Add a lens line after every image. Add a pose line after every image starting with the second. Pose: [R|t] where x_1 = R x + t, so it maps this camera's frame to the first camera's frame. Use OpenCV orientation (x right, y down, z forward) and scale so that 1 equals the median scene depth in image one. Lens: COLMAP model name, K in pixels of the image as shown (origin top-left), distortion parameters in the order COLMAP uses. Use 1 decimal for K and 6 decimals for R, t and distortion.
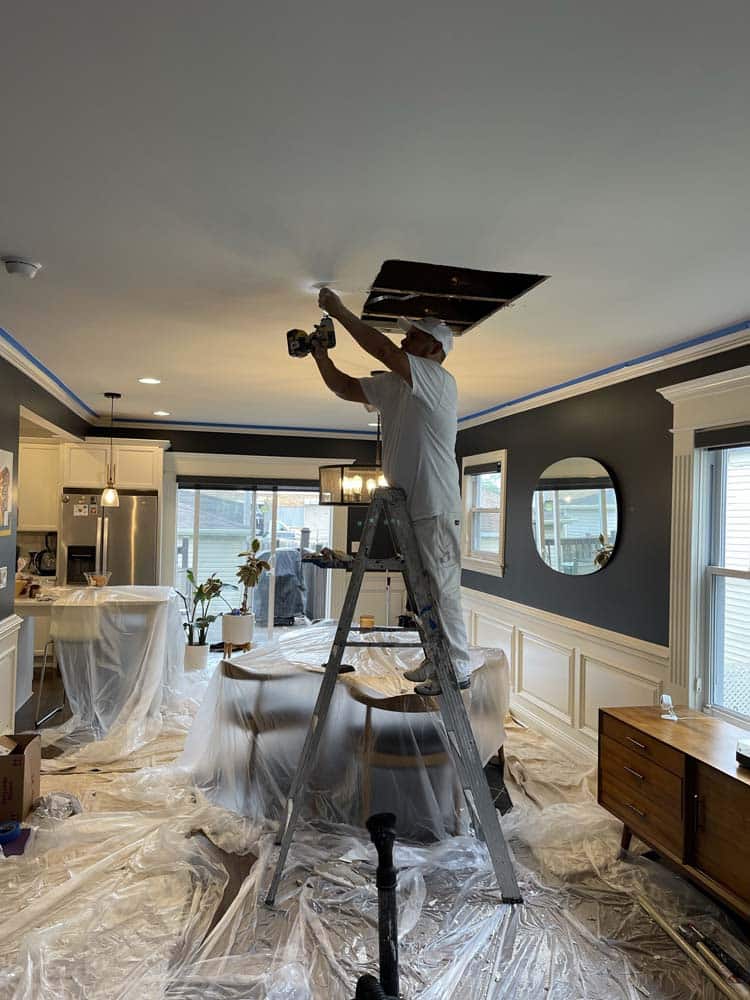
lens RADIAL K [[747.4, 0, 372.9], [0, 747.4, 499.2], [0, 0, 1]] dist [0.073456, -0.054547]
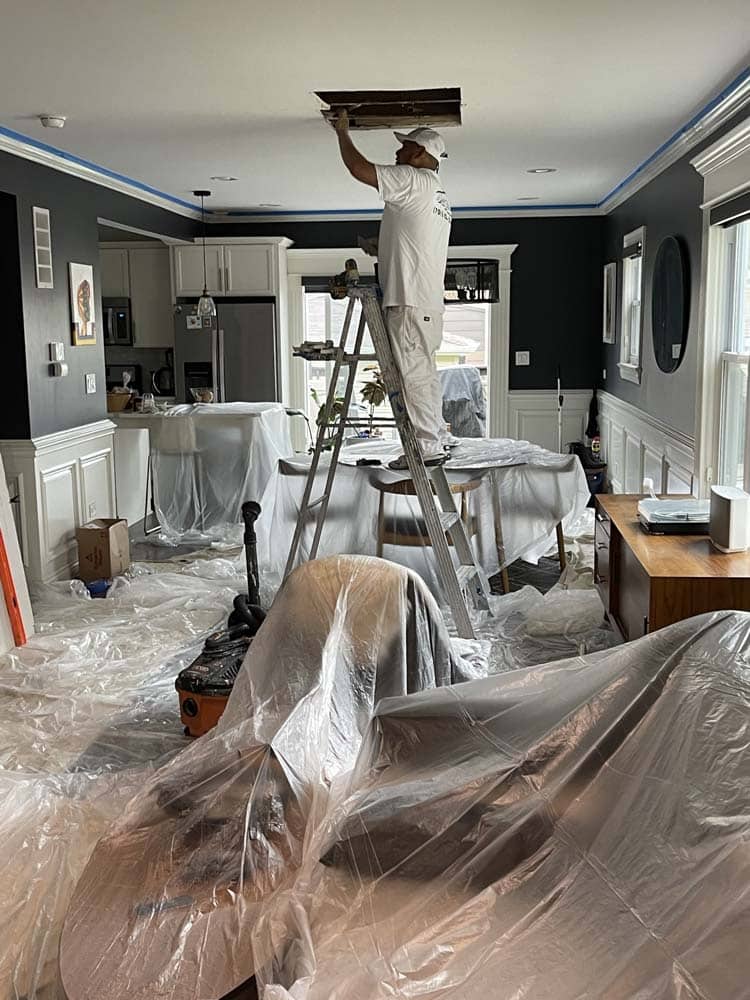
lens RADIAL K [[1275.4, 0, 374.4], [0, 1275.4, 503.1], [0, 0, 1]] dist [0.134382, 0.000000]
pose [[0.945339, 0.010046, -0.325934, 0.371202], [0.040226, 0.988298, 0.147134, 0.013188], [0.323598, -0.152203, 0.933873, -0.460546]]
